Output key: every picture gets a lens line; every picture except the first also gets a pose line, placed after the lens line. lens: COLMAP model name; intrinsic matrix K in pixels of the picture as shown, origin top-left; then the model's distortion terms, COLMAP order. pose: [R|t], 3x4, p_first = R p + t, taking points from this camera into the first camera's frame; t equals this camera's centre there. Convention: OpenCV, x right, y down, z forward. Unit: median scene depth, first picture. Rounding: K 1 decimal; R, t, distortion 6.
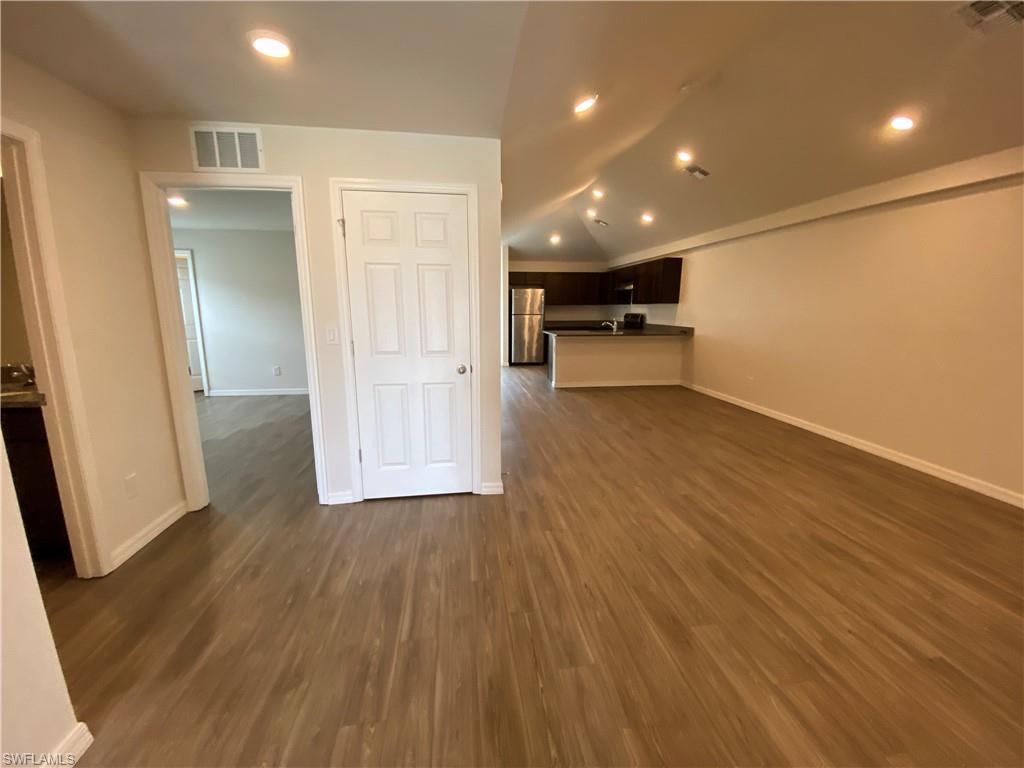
lens RADIAL K [[413.4, 0, 508.9], [0, 413.4, 386.3], [0, 0, 1]] dist [0.002538, -0.000163]
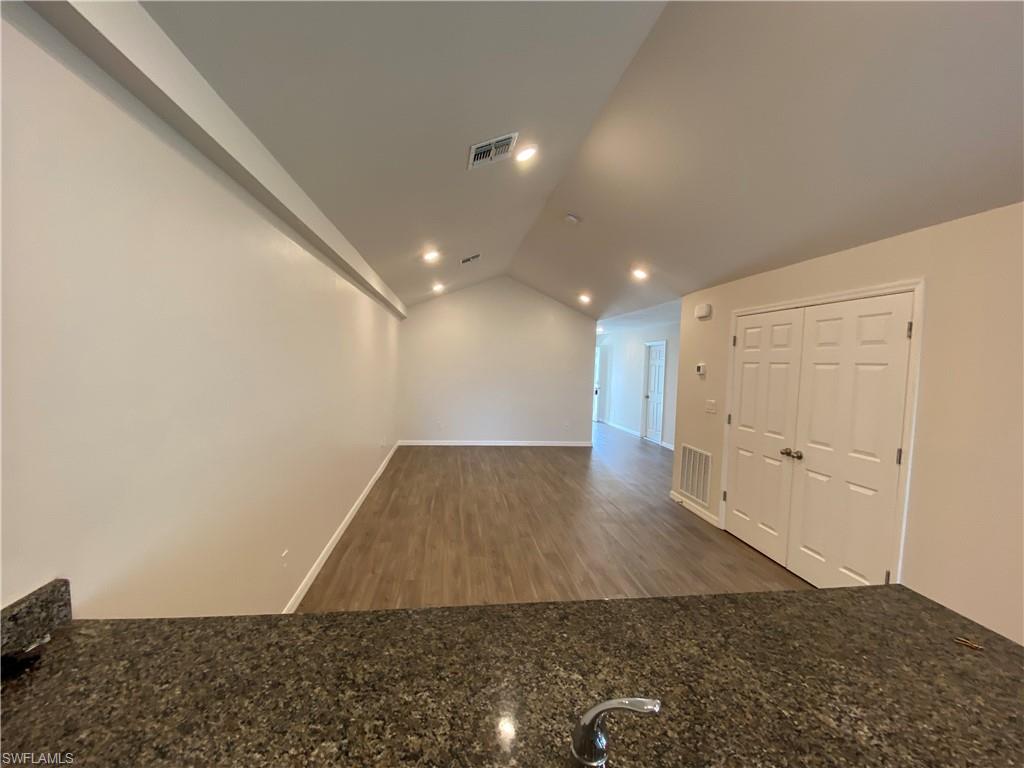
lens RADIAL K [[413.4, 0, 512.8], [0, 413.4, 383.3], [0, 0, 1]] dist [0.002538, -0.000163]
pose [[-0.998836, -0.046023, -0.014431, 0.443355], [-0.048194, 0.964279, 0.260469, -0.398463], [0.001928, 0.260861, -0.965374, 1.693876]]
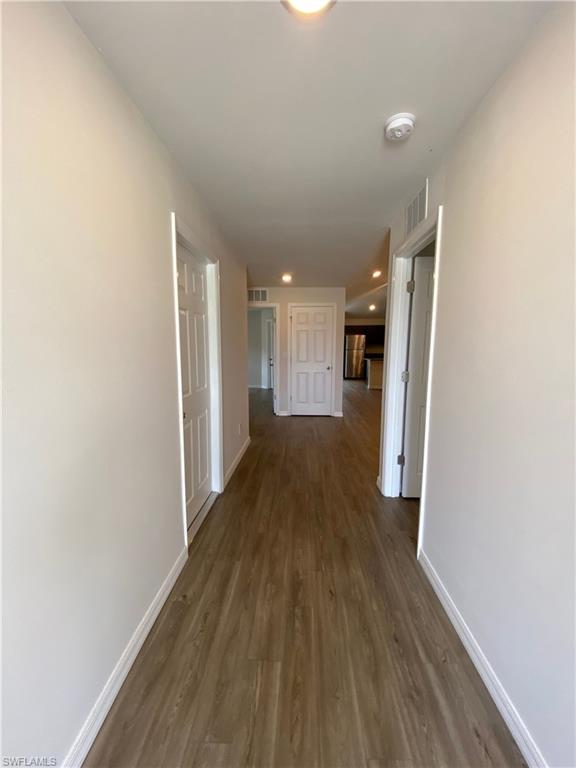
lens RADIAL K [[310.1, 0, 285.4], [0, 310.1, 379.0], [0, 0, 1]] dist [0.002538, -0.000163]
pose [[0.983681, 0.022054, -0.178564, -0.018207], [-0.036403, 0.996329, -0.077482, 0.129627], [0.176200, 0.082718, 0.980873, -0.675897]]
